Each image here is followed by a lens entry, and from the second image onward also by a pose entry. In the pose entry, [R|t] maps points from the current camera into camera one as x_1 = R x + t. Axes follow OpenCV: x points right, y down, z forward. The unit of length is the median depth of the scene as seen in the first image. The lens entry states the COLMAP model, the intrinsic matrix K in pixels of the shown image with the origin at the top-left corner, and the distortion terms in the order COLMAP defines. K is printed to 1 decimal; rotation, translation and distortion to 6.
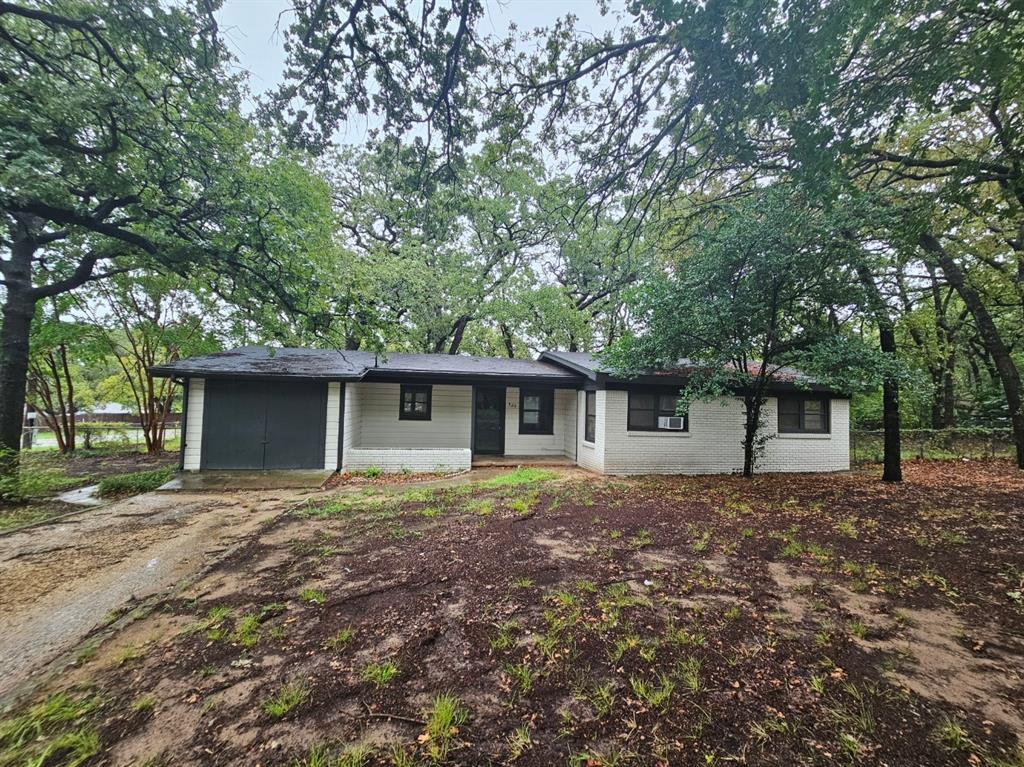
lens RADIAL K [[420.1, 0, 512.8], [0, 420.1, 388.3], [0, 0, 1]] dist [0.001393, 0.000733]
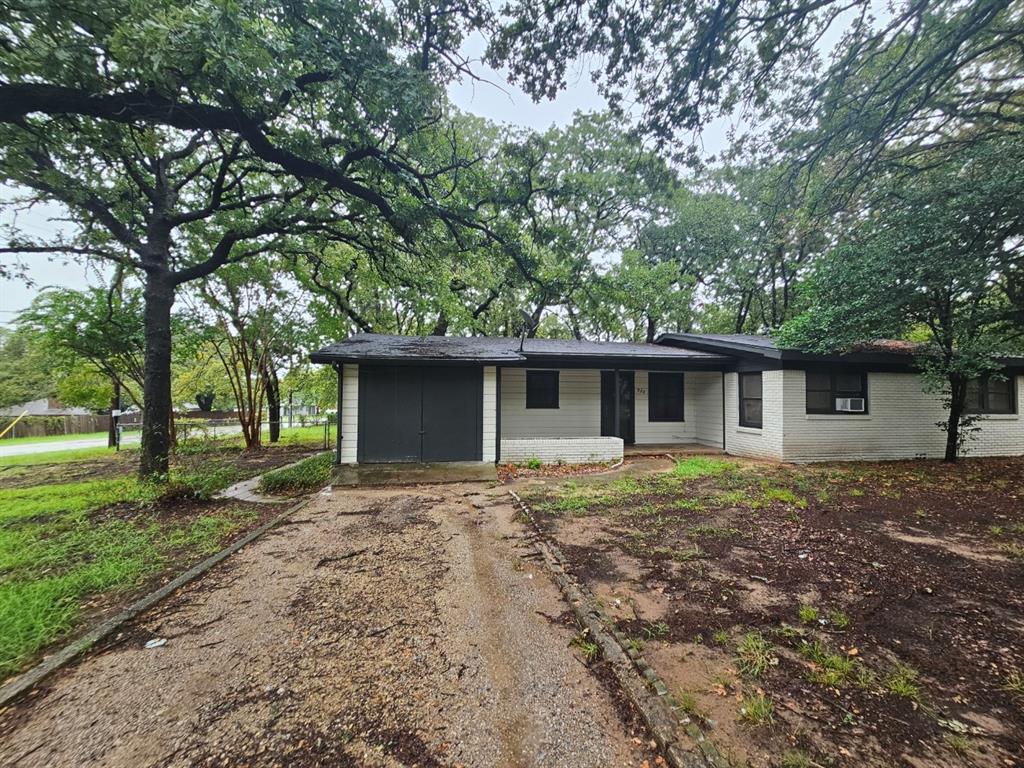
lens RADIAL K [[420.1, 0, 512.8], [0, 420.1, 388.8], [0, 0, 1]] dist [0.001393, 0.000733]
pose [[0.999697, -0.018974, -0.015709, -0.340587], [0.019221, 0.999691, 0.015778, 0.019181], [0.015405, -0.016075, 0.999752, 0.075382]]
